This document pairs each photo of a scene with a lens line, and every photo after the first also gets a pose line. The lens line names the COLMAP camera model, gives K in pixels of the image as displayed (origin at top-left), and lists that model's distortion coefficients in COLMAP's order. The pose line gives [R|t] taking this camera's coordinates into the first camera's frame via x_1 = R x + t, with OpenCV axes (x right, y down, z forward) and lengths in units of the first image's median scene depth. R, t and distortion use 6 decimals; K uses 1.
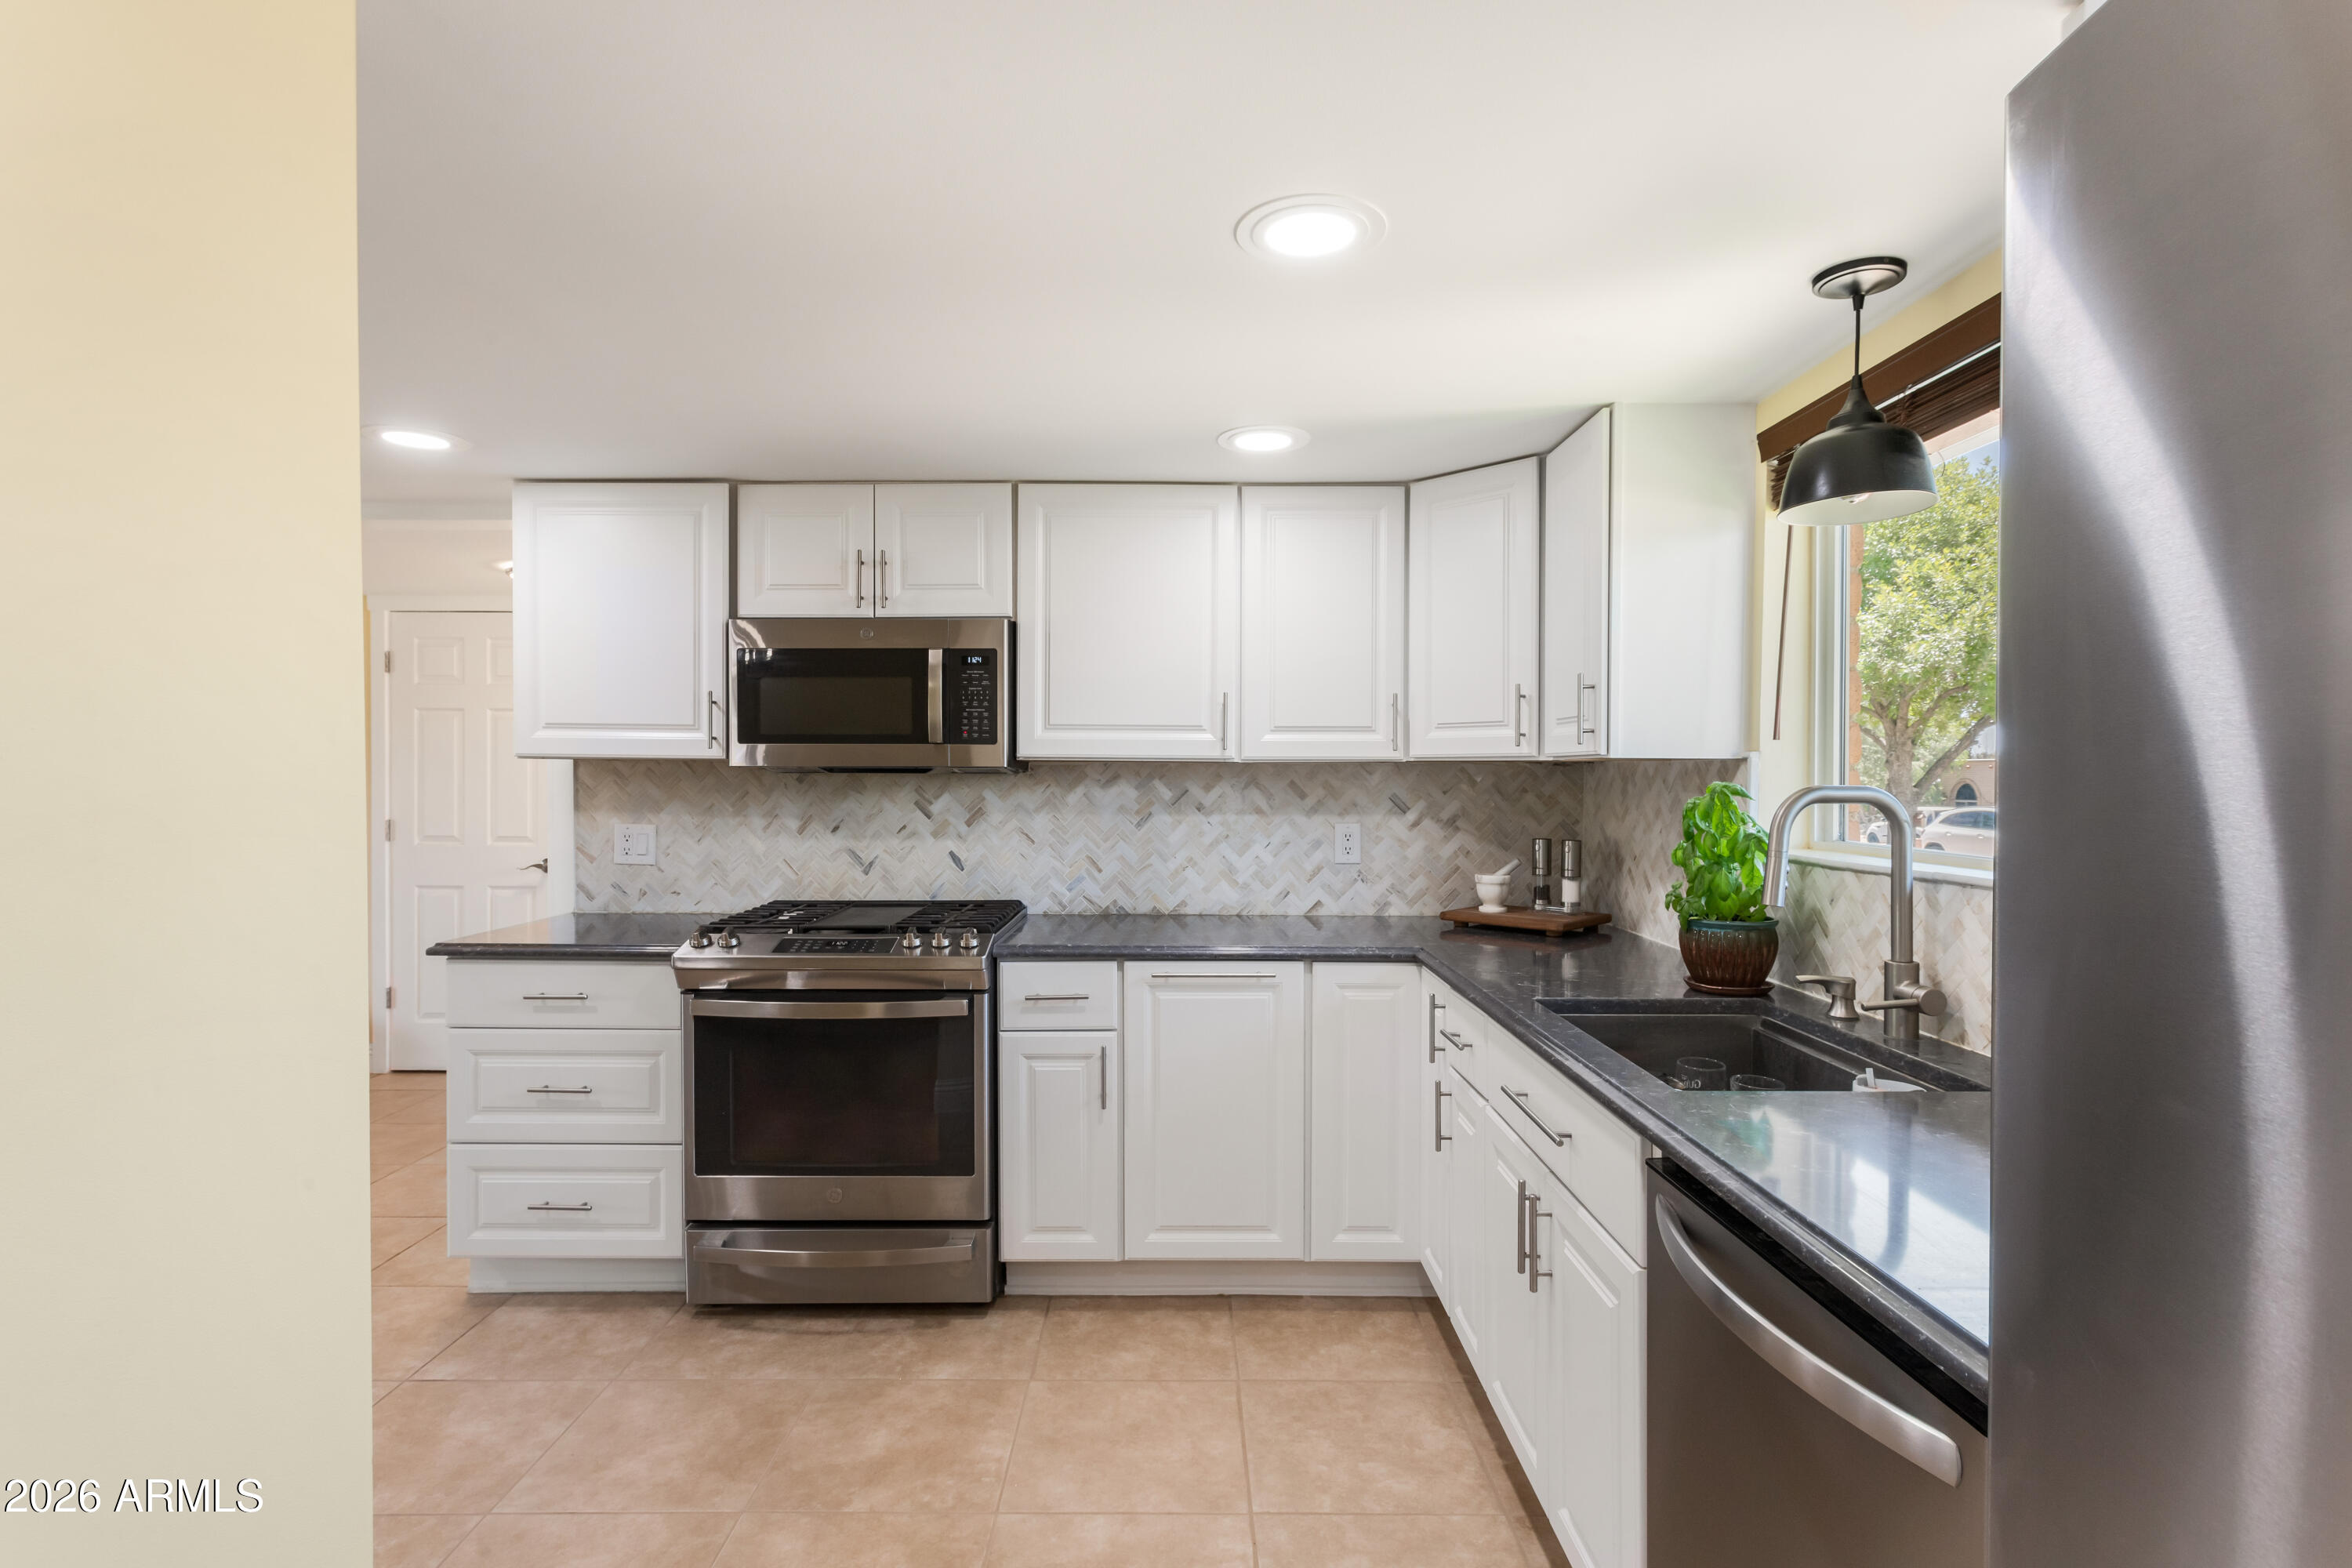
lens RADIAL K [[1140.5, 0, 1179.7], [0, 1140.5, 786.8], [0, 0, 1]] dist [-0.001222, 0.003475]
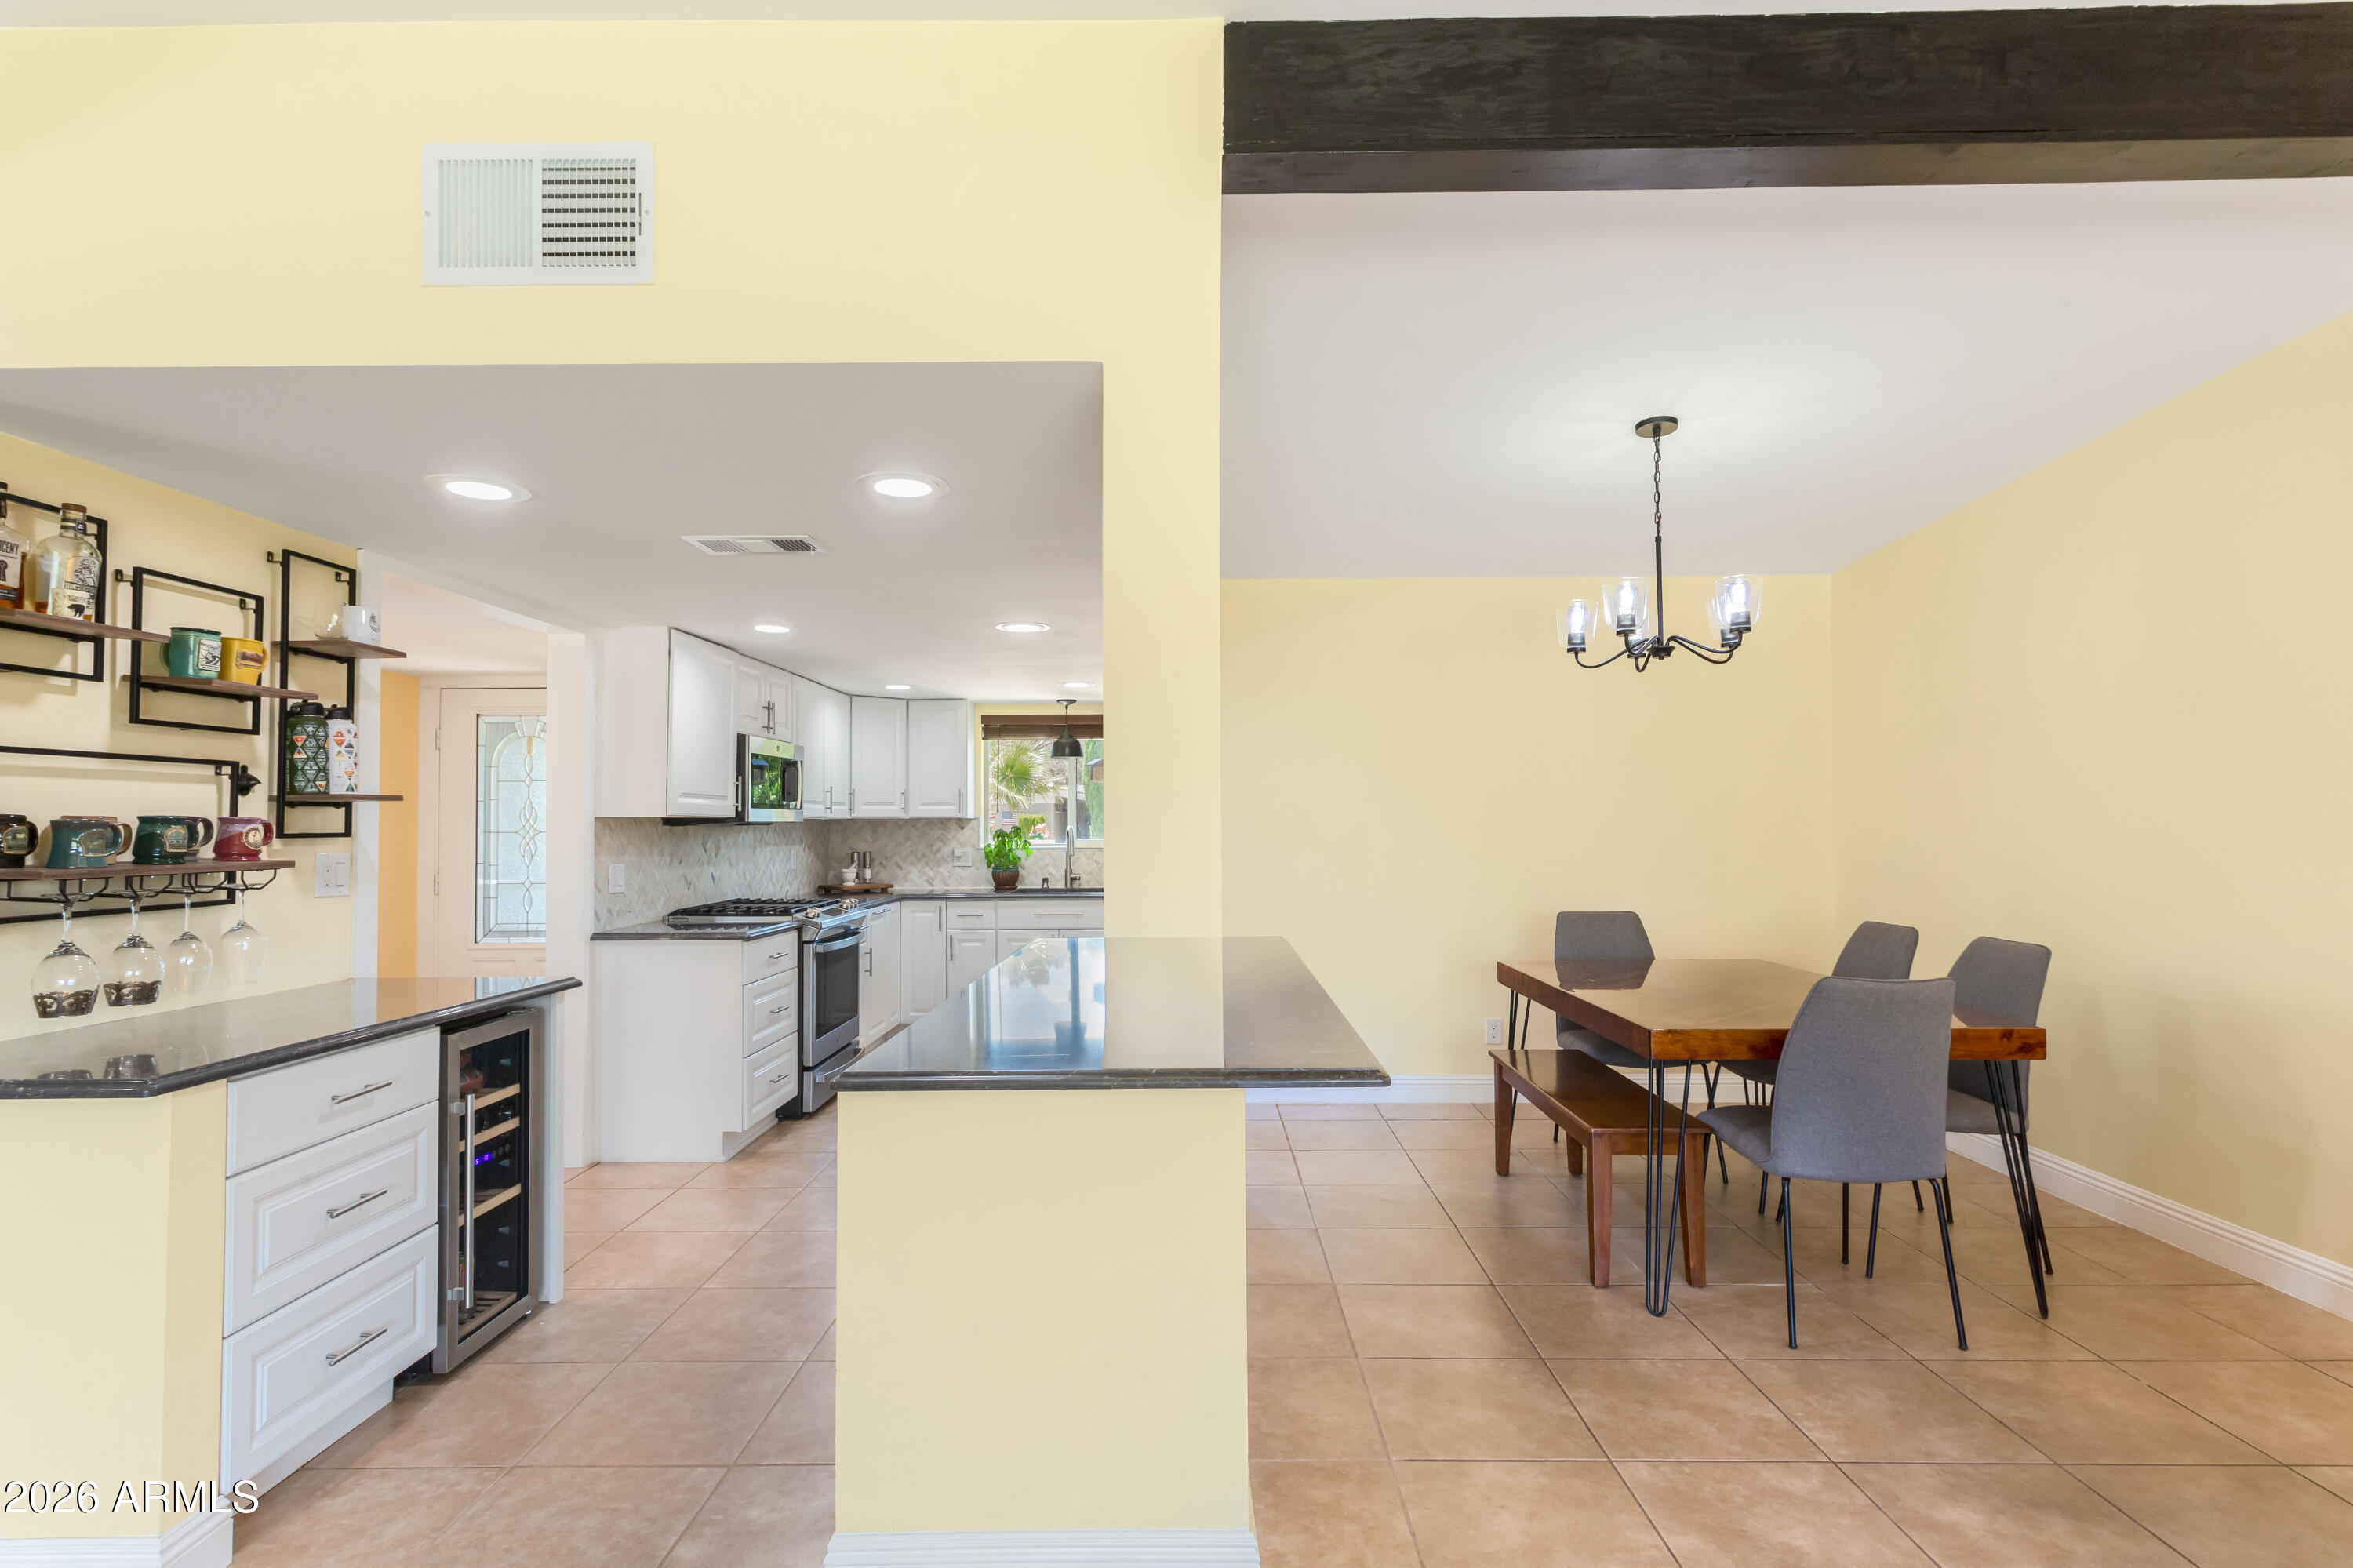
lens RADIAL K [[1141.0, 0, 1177.3], [0, 1141.0, 799.6], [0, 0, 1]] dist [-0.001222, 0.003475]
pose [[0.003857, 0.016931, 0.999849, -1.855971], [0.015680, 0.999733, -0.016989, -0.010613], [-0.999870, 0.015743, 0.003590, 0.317823]]
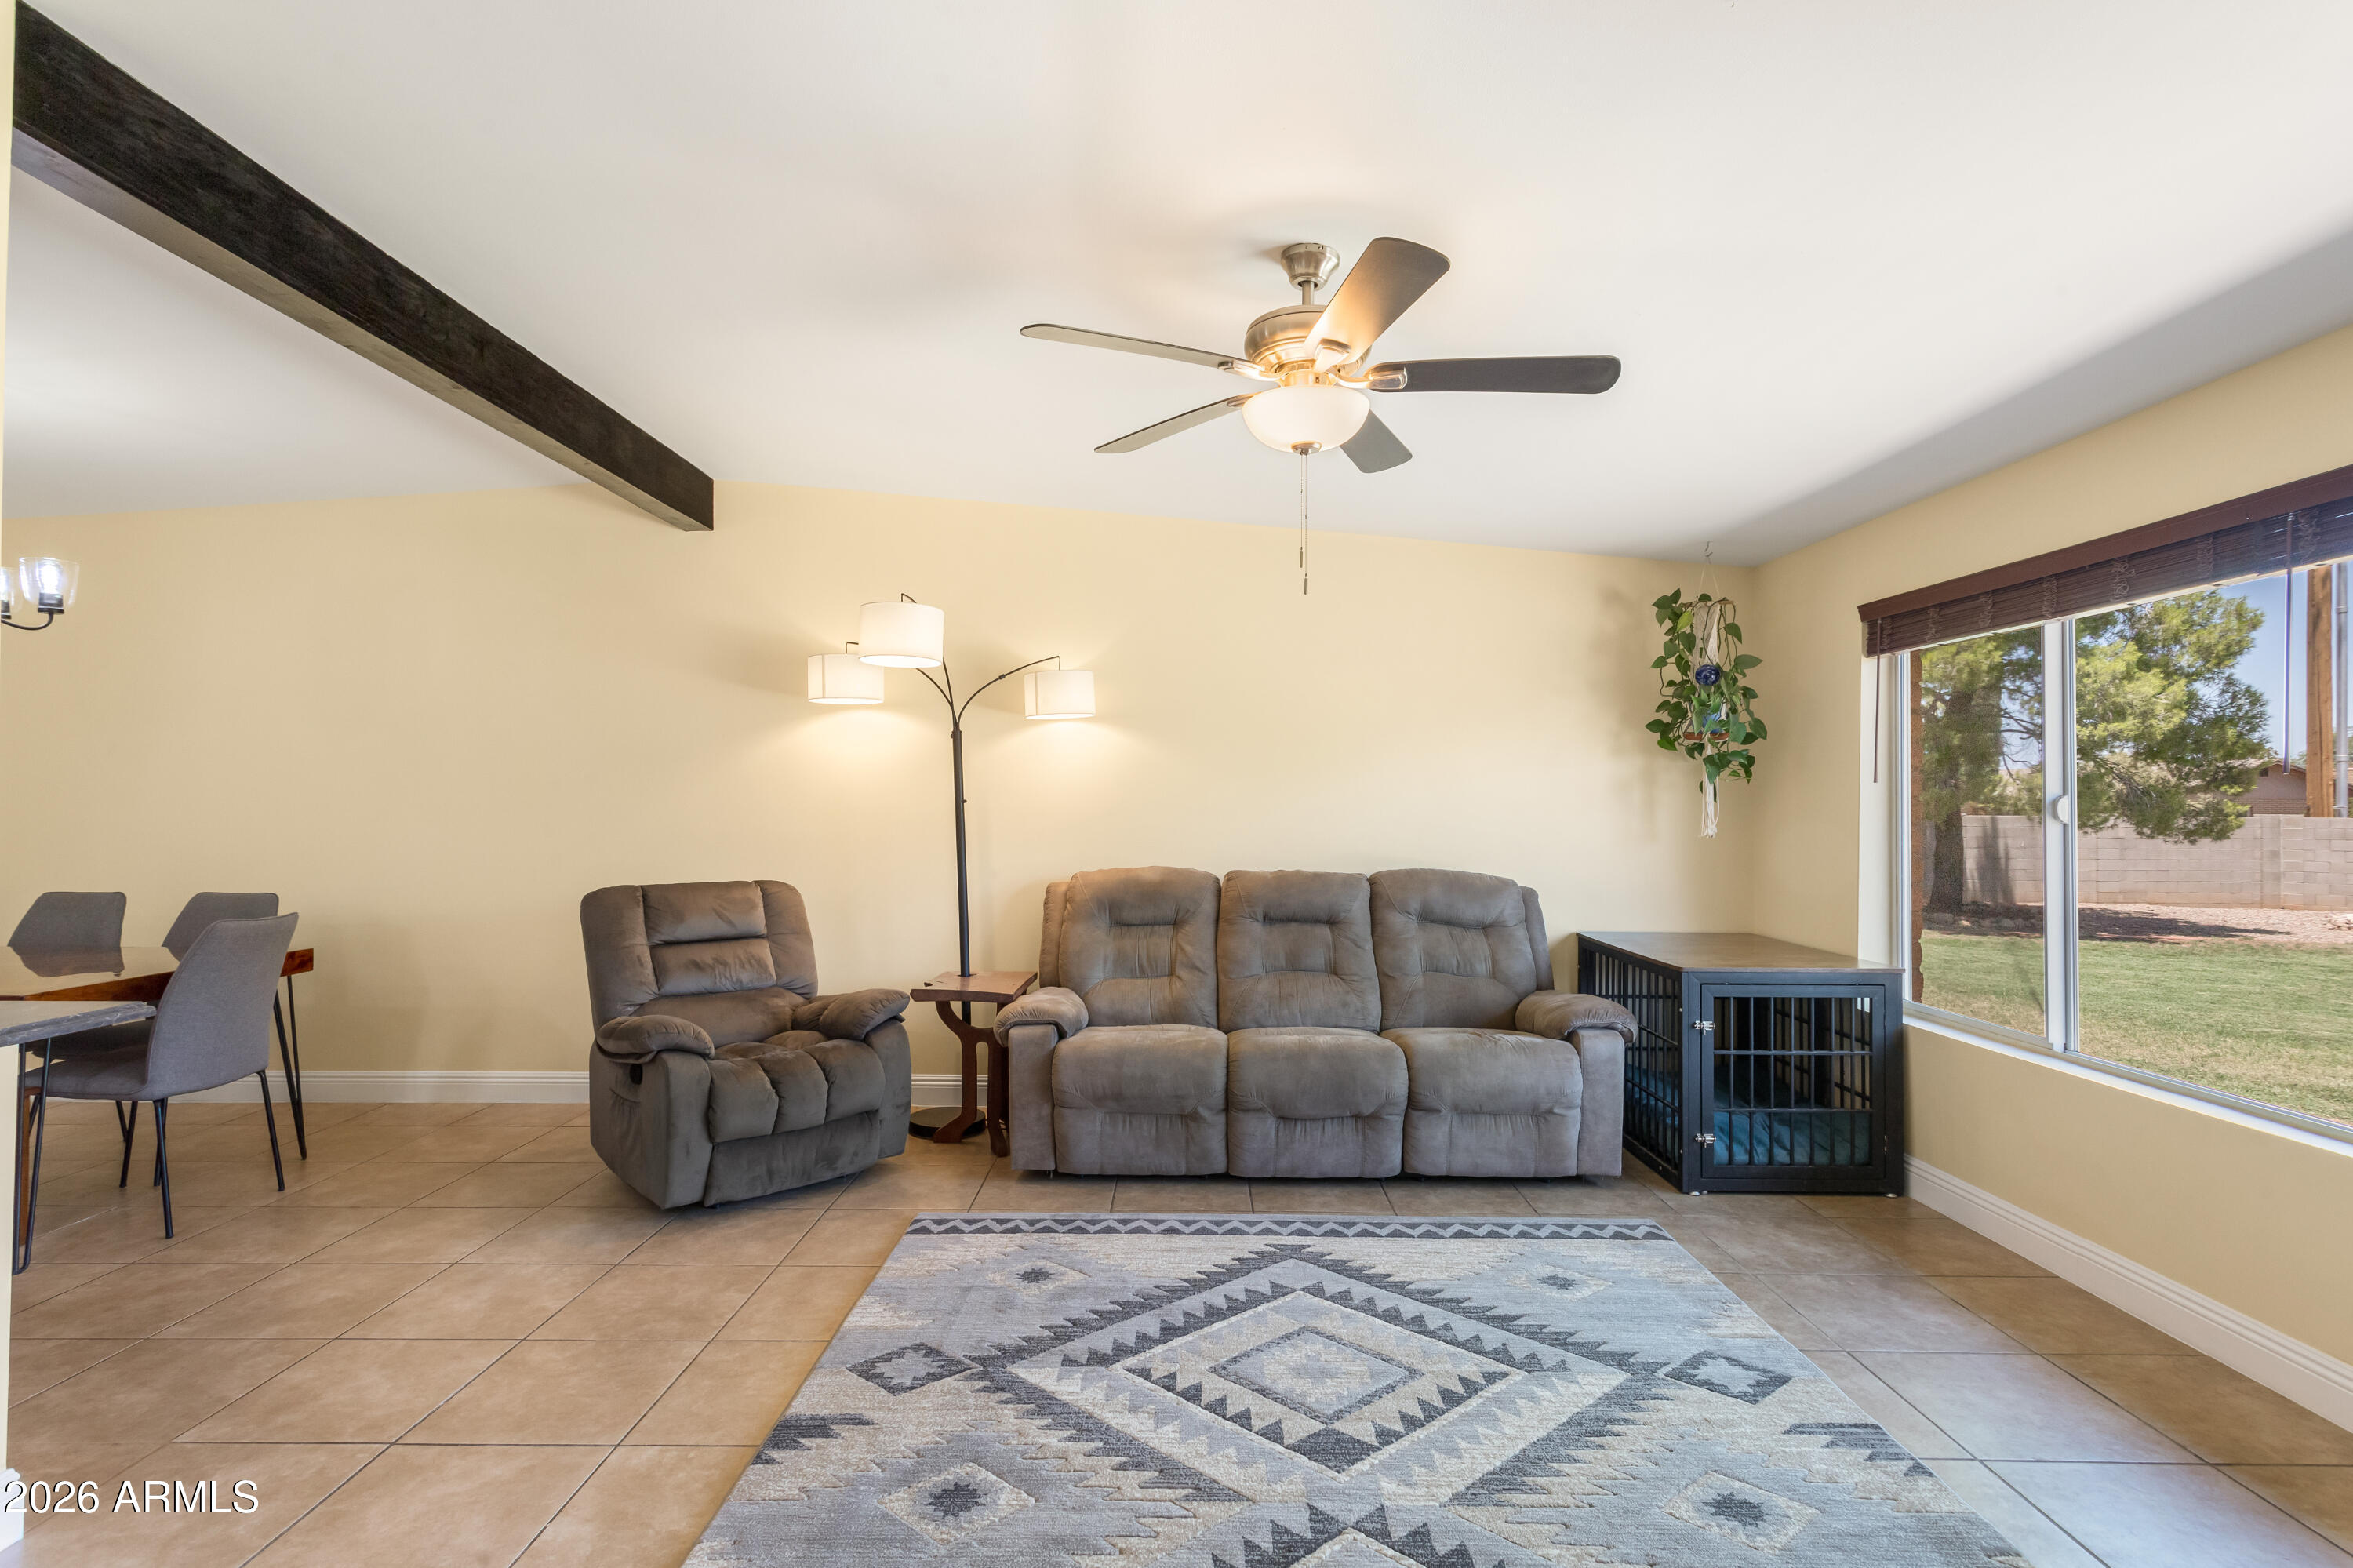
lens RADIAL K [[1141.0, 0, 1167.1], [0, 1141.0, 791.5], [0, 0, 1]] dist [-0.001222, 0.003475]
pose [[-0.999942, -0.008620, 0.006478, -1.881681], [-0.008626, 0.999962, -0.000956, -0.010787], [-0.006469, -0.001012, -0.999979, 0.870537]]
